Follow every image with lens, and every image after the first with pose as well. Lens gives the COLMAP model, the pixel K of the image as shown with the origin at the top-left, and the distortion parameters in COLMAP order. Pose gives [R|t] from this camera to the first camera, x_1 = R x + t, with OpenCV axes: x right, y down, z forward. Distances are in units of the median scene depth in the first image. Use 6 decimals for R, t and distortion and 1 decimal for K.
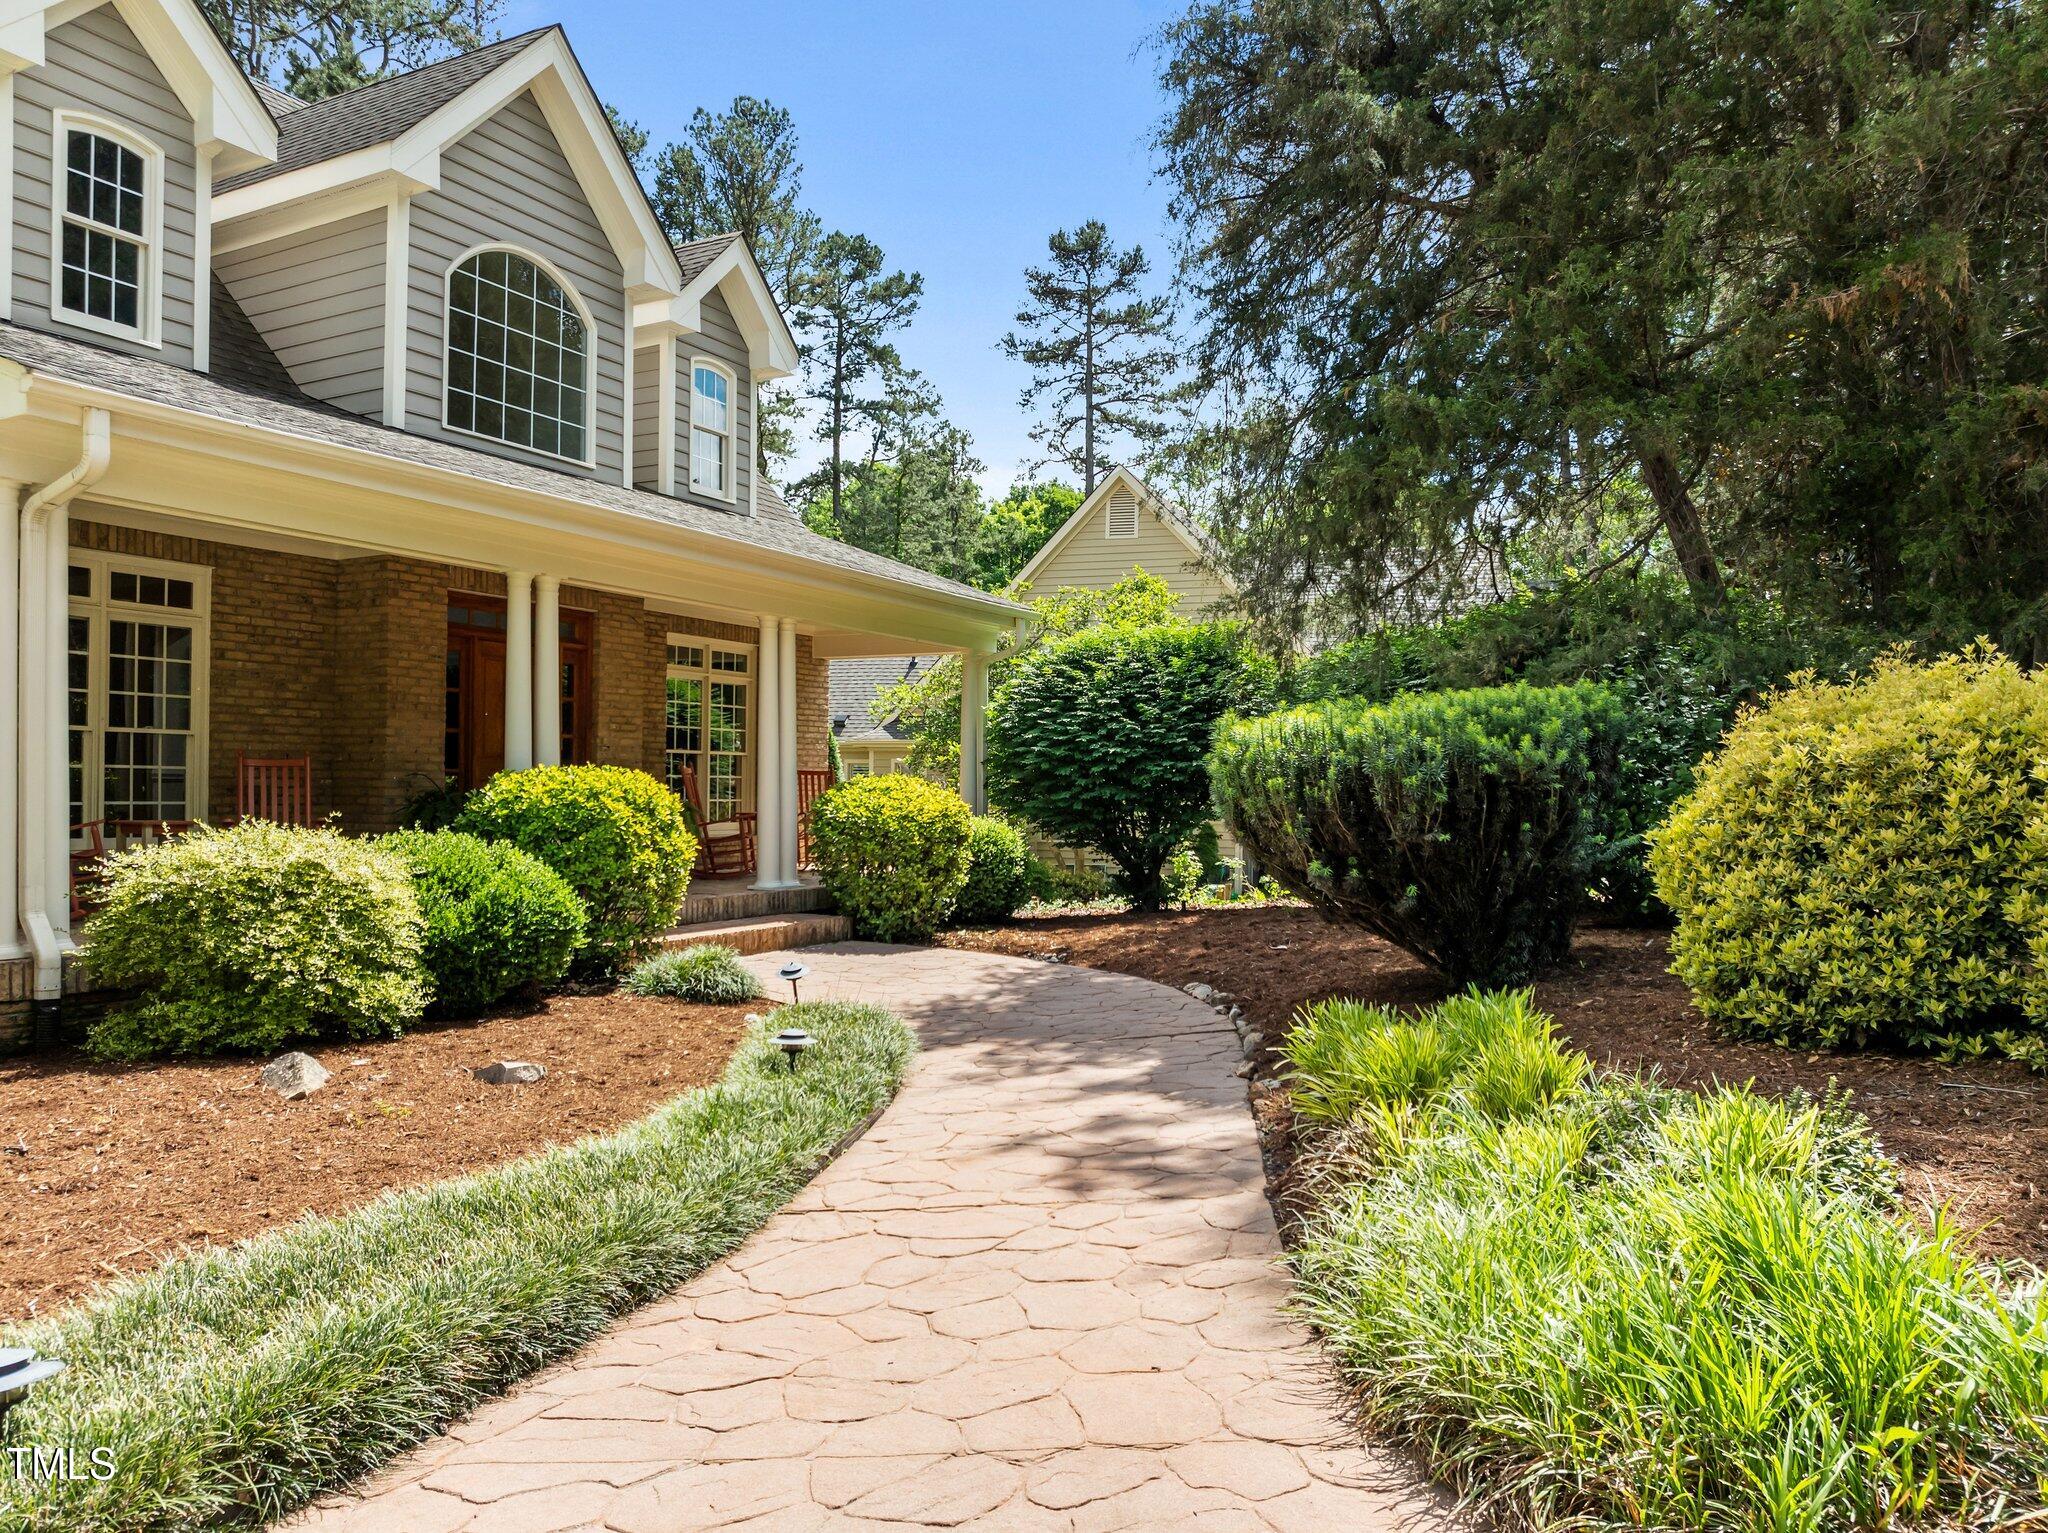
lens RADIAL K [[1449.0, 0, 1037.0], [0, 1449.0, 825.4], [0, 0, 1]] dist [-0.041279, 0.006799]
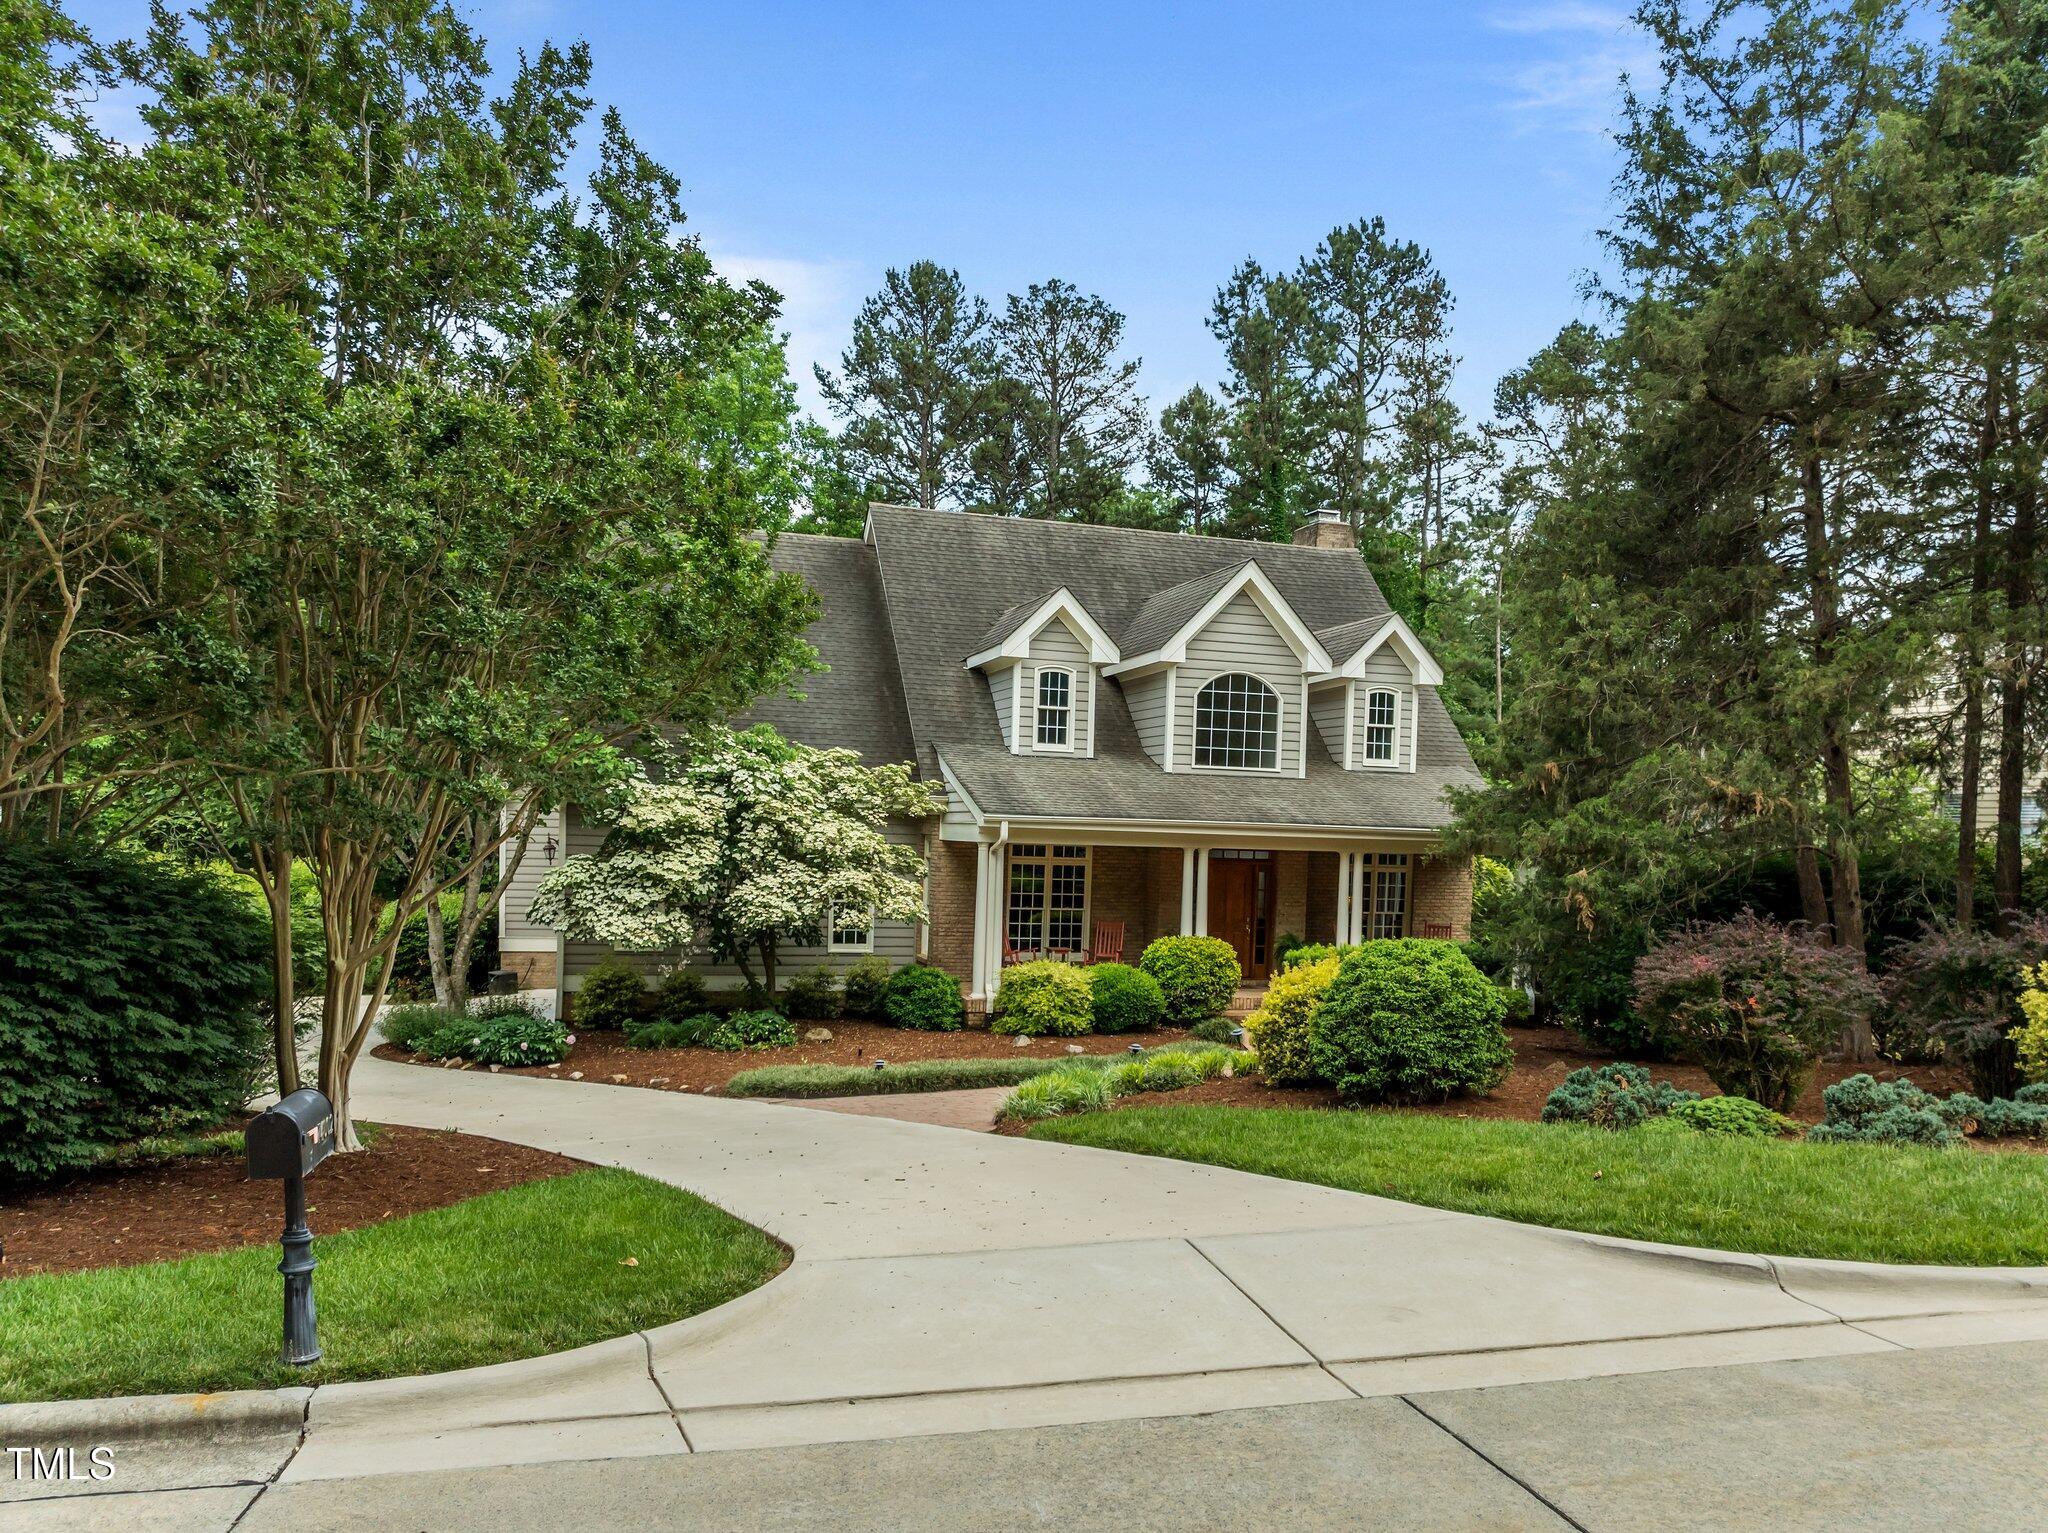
lens RADIAL K [[1441.8, 0, 1004.9], [0, 1441.8, 941.6], [0, 0, 1]] dist [0.004909, 0.008154]
pose [[0.691662, 0.059330, -0.719780, 1.105333], [-0.037172, 0.998224, 0.046562, -0.124974], [0.721264, -0.005450, 0.692639, -0.799184]]
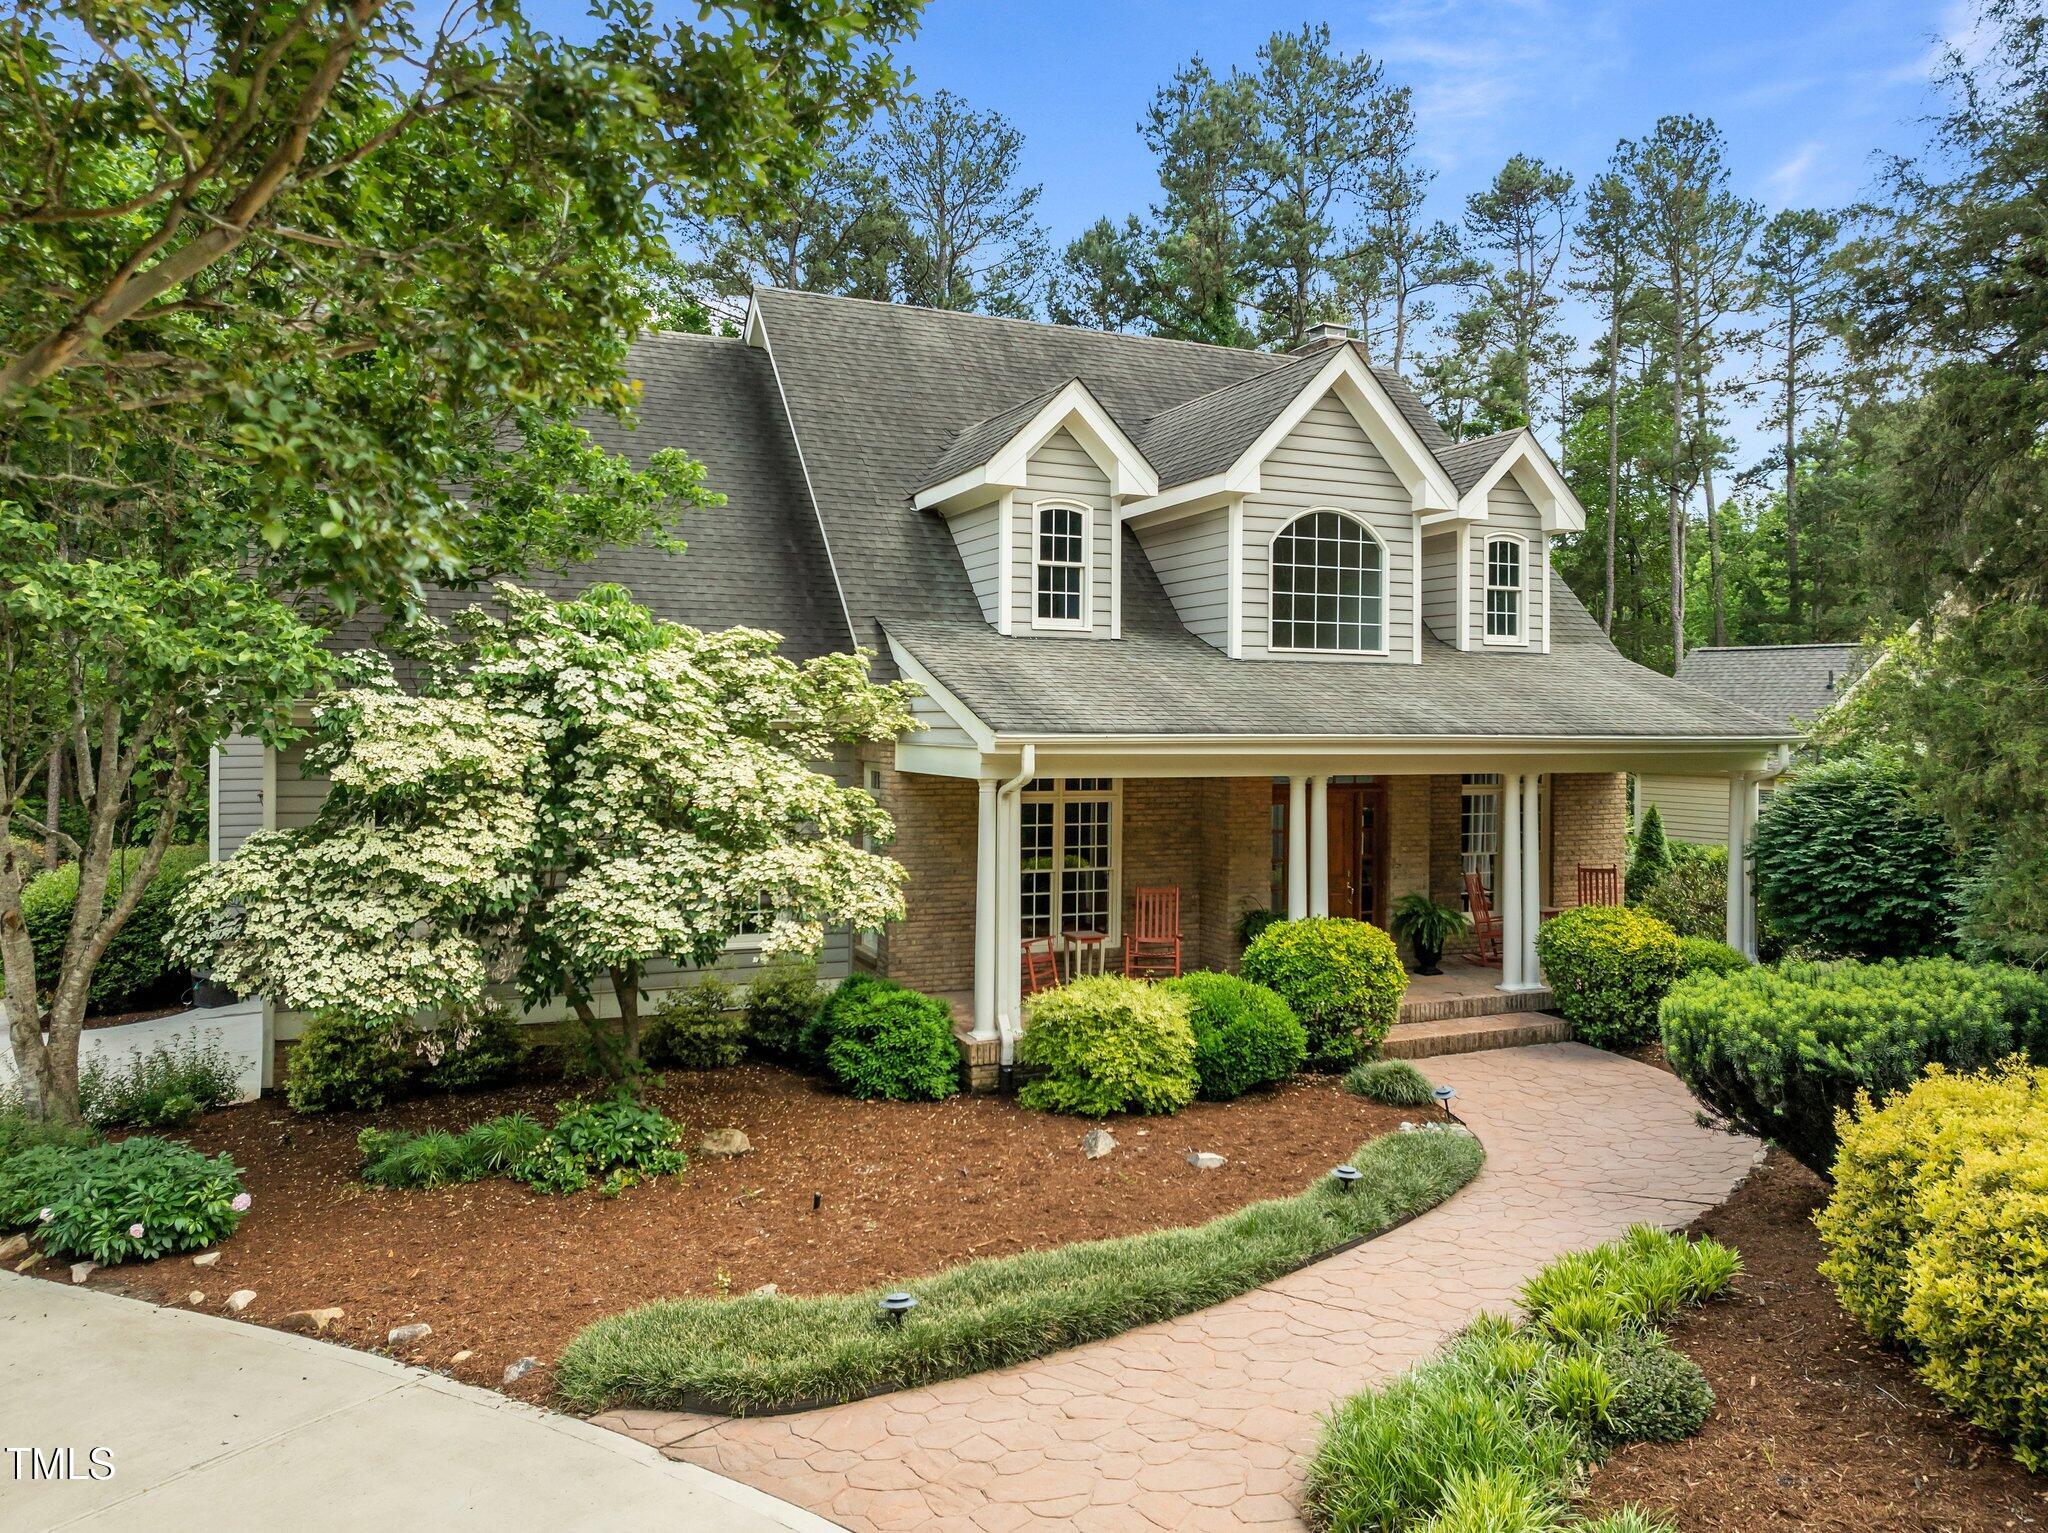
lens RADIAL K [[1437.4, 0, 1017.7], [0, 1437.4, 750.2], [0, 0, 1]] dist [-0.035663, -0.006673]
pose [[0.774165, 0.000011, -0.632984, 0.340079], [-0.010029, 0.999875, -0.012248, -0.183700], [0.632904, 0.015830, 0.774068, -0.297868]]
